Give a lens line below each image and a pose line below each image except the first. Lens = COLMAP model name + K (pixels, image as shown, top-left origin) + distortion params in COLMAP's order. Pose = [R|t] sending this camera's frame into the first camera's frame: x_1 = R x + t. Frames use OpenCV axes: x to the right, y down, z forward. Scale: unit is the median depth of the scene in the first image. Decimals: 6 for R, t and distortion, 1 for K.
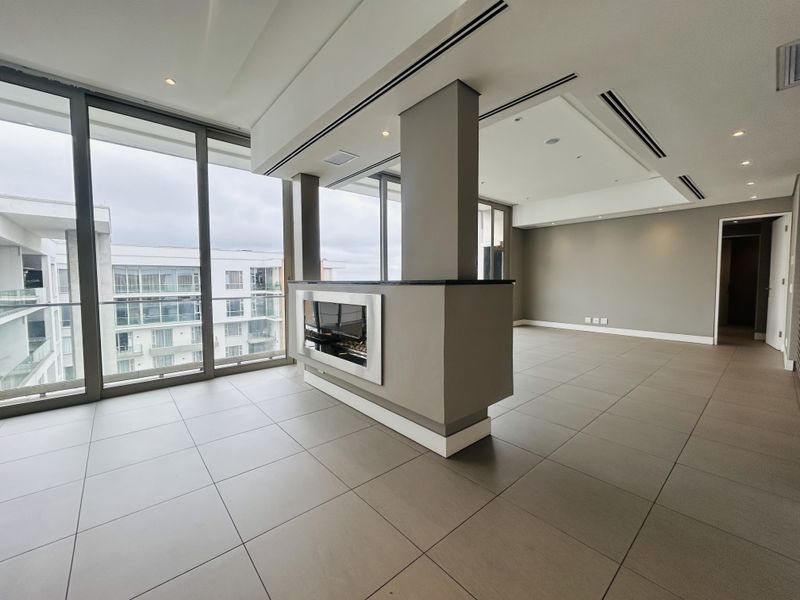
lens RADIAL K [[325.9, 0, 397.8], [0, 325.9, 298.0], [0, 0, 1]] dist [-0.001037, 0.000372]
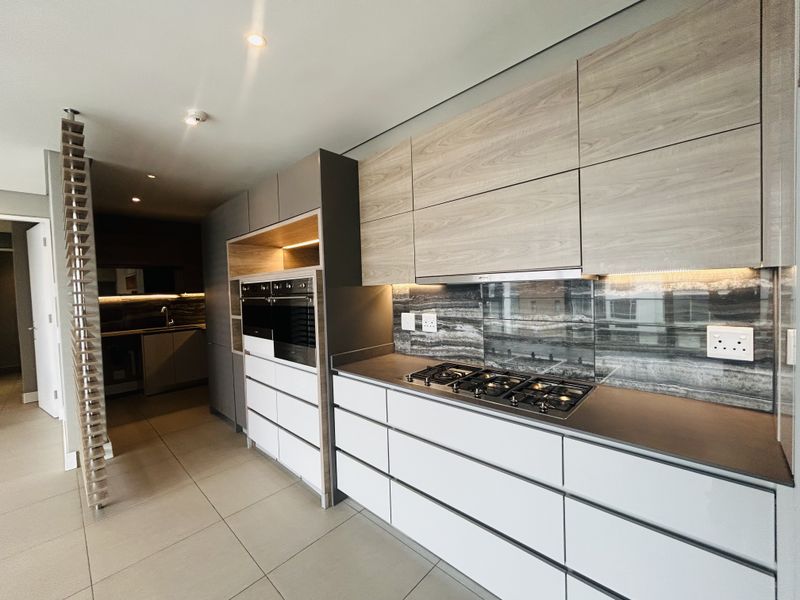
lens RADIAL K [[325.9, 0, 397.8], [0, 325.9, 298.0], [0, 0, 1]] dist [-0.001037, 0.000372]
pose [[-0.099133, -0.023121, 0.994806, 0.312770], [0.089708, 0.995451, 0.032076, -0.036973], [-0.991022, 0.092422, -0.096608, 0.244748]]
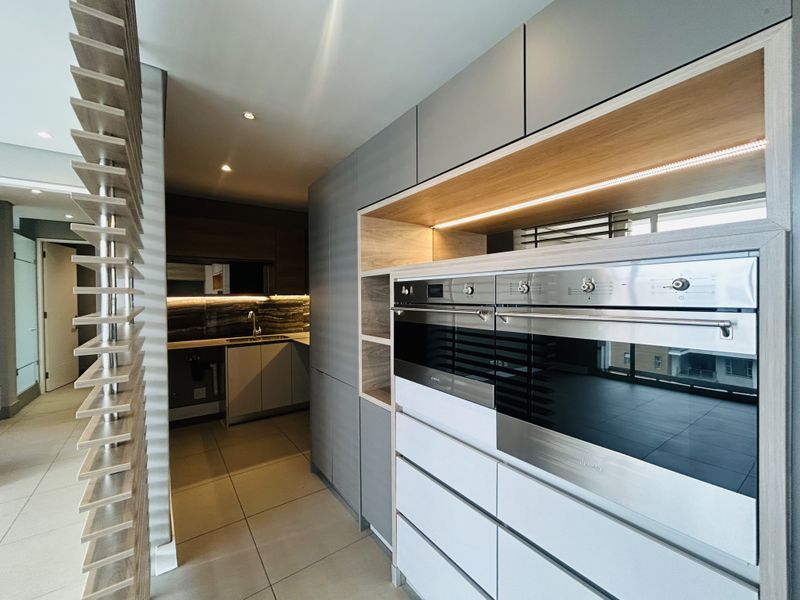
lens RADIAL K [[325.9, 0, 397.8], [0, 325.9, 298.0], [0, 0, 1]] dist [-0.001037, 0.000372]
pose [[0.082667, -0.003594, 0.996571, 0.506061], [0.063569, 0.997976, -0.001675, -0.046638], [-0.994548, 0.063490, 0.082728, 0.369998]]
